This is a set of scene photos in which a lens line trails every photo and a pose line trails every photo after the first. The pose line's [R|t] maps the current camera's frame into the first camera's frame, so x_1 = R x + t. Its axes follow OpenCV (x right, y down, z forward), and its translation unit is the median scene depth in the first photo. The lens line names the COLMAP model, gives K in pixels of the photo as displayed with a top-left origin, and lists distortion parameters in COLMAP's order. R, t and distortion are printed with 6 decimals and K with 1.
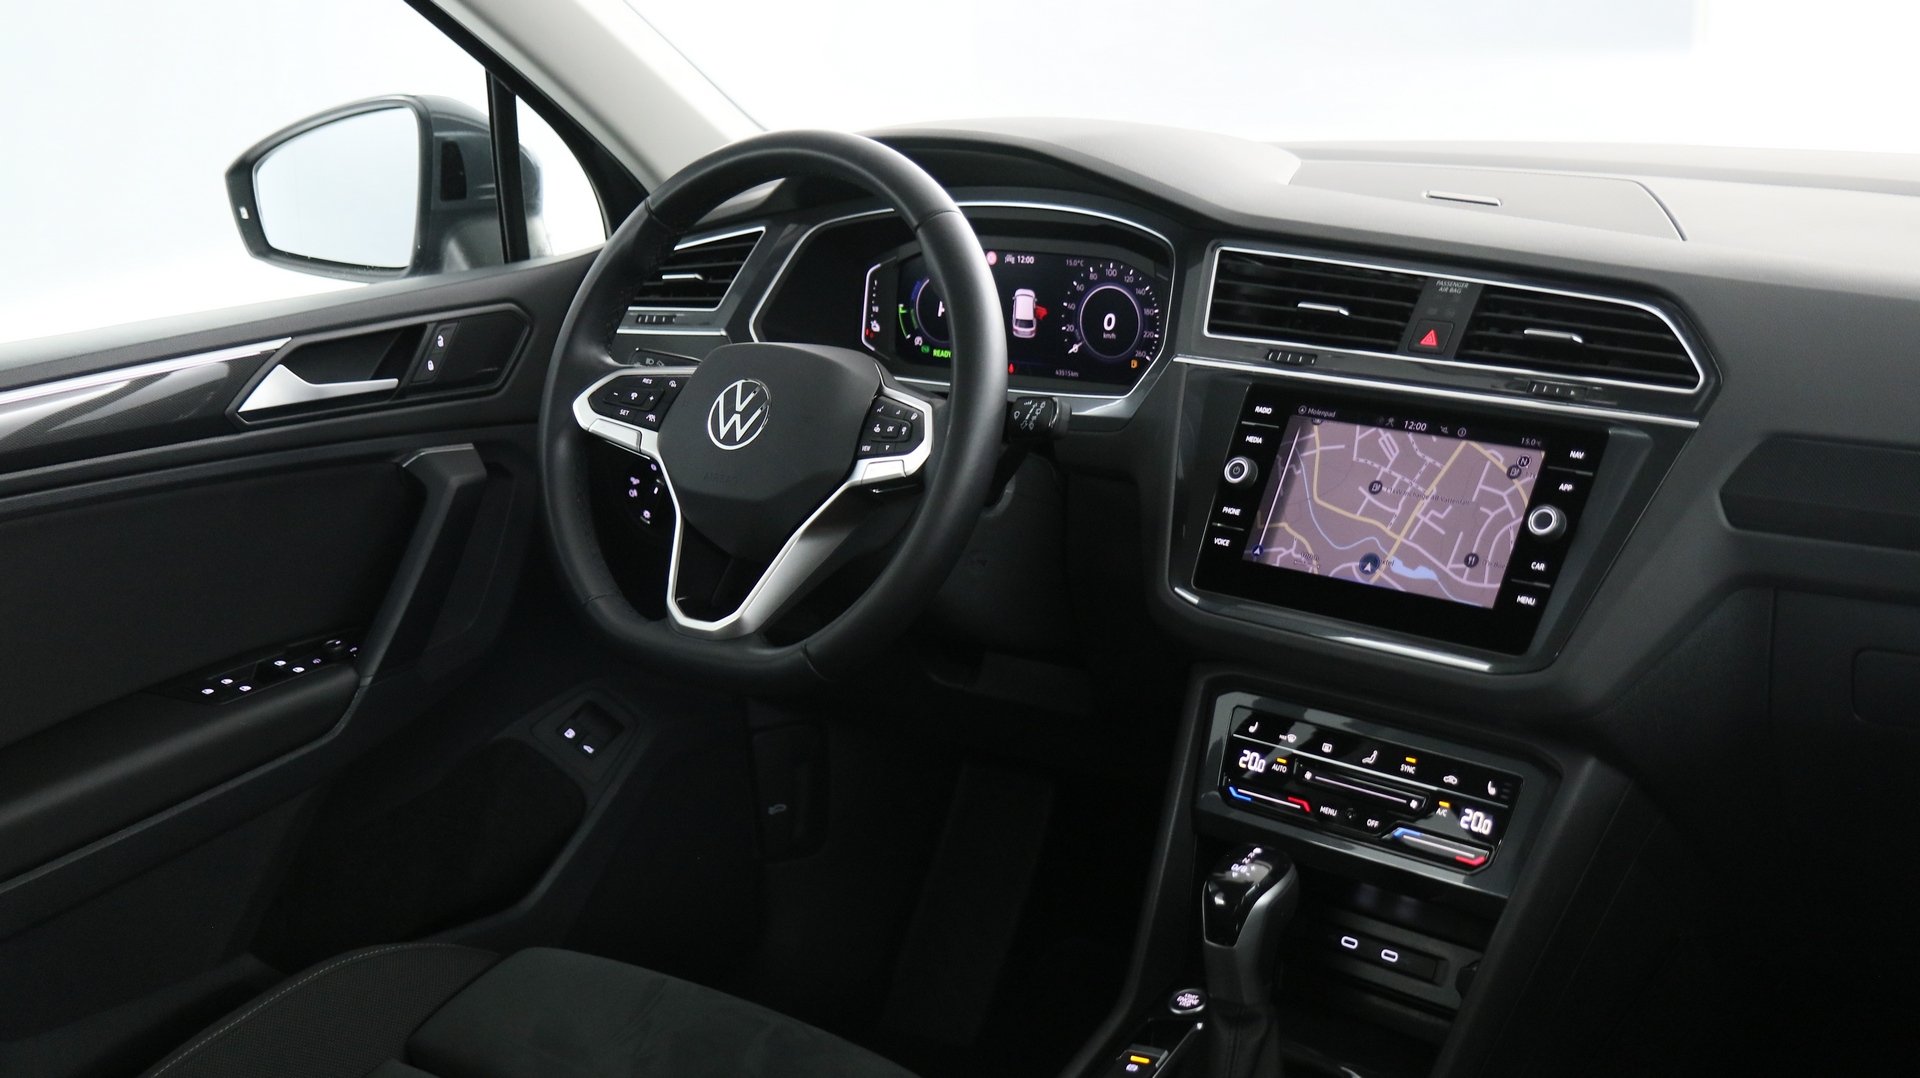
lens RADIAL K [[2270.3, 0, 977.0], [0, 2270.3, 555.4], [0, 0, 1]] dist [0.004498, 0.000000]
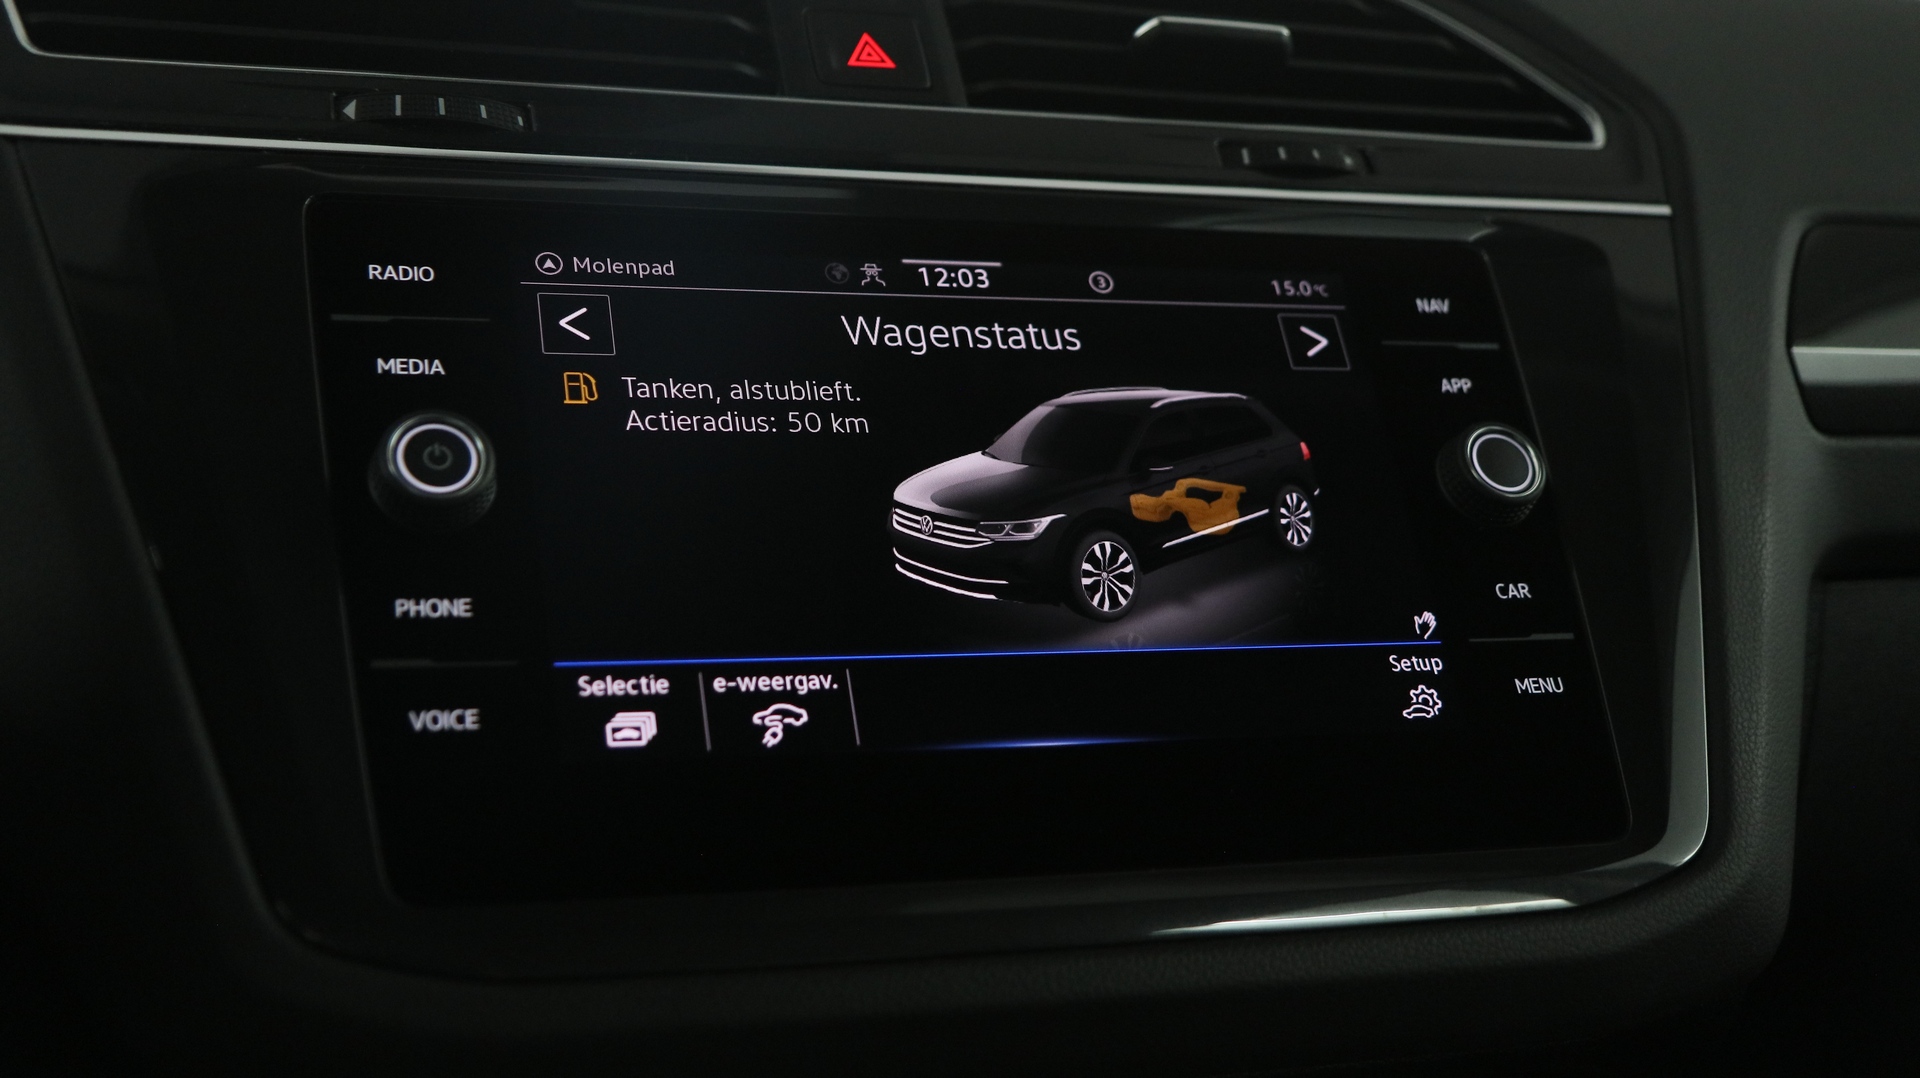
lens RADIAL K [[2270.3, 0, 967.0], [0, 2270.3, 538.0], [0, 0, 1]] dist [0.004498, 0.000000]
pose [[0.485011, -0.030206, 0.873986, -0.087109], [0.204021, 0.975734, -0.079497, 0.006224], [-0.850376, 0.216868, 0.479404, 0.754625]]
